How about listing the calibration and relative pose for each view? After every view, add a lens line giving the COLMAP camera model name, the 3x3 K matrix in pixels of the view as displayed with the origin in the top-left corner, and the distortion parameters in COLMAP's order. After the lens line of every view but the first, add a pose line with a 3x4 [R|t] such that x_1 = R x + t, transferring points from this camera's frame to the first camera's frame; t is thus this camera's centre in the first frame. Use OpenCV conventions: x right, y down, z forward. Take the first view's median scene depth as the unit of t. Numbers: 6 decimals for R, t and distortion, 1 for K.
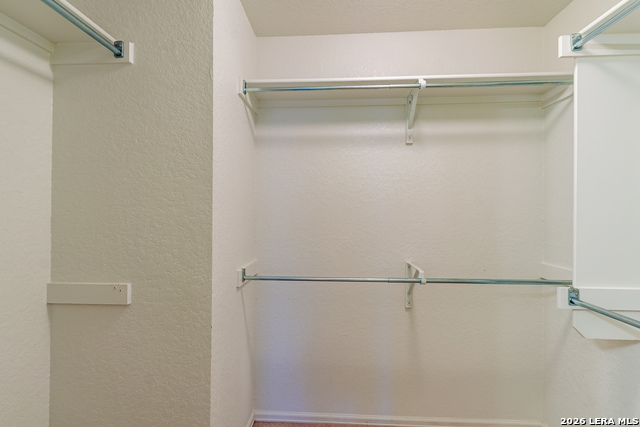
lens RADIAL K [[302.3, 0, 314.8], [0, 302.3, 212.5], [0, 0, 1]] dist [-0.001374, -0.000490]
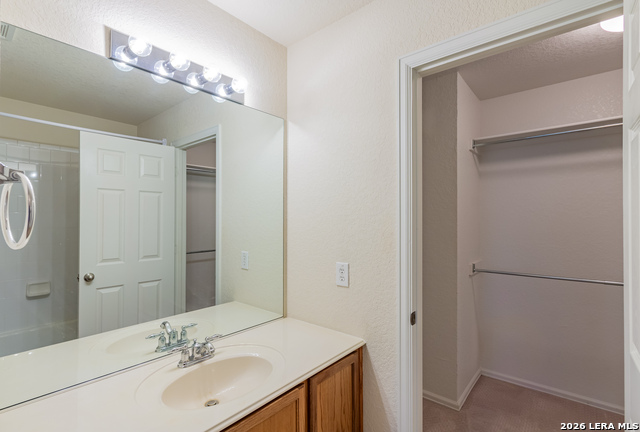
lens RADIAL K [[292.4, 0, 320.0], [0, 292.4, 216.0], [0, 0, 1]] dist [-0.000763, 0.000293]
pose [[0.796890, -0.006051, -0.604094, 0.037023], [0.000155, 0.999952, -0.009812, -0.039473], [0.604124, 0.007726, 0.796853, -0.618153]]
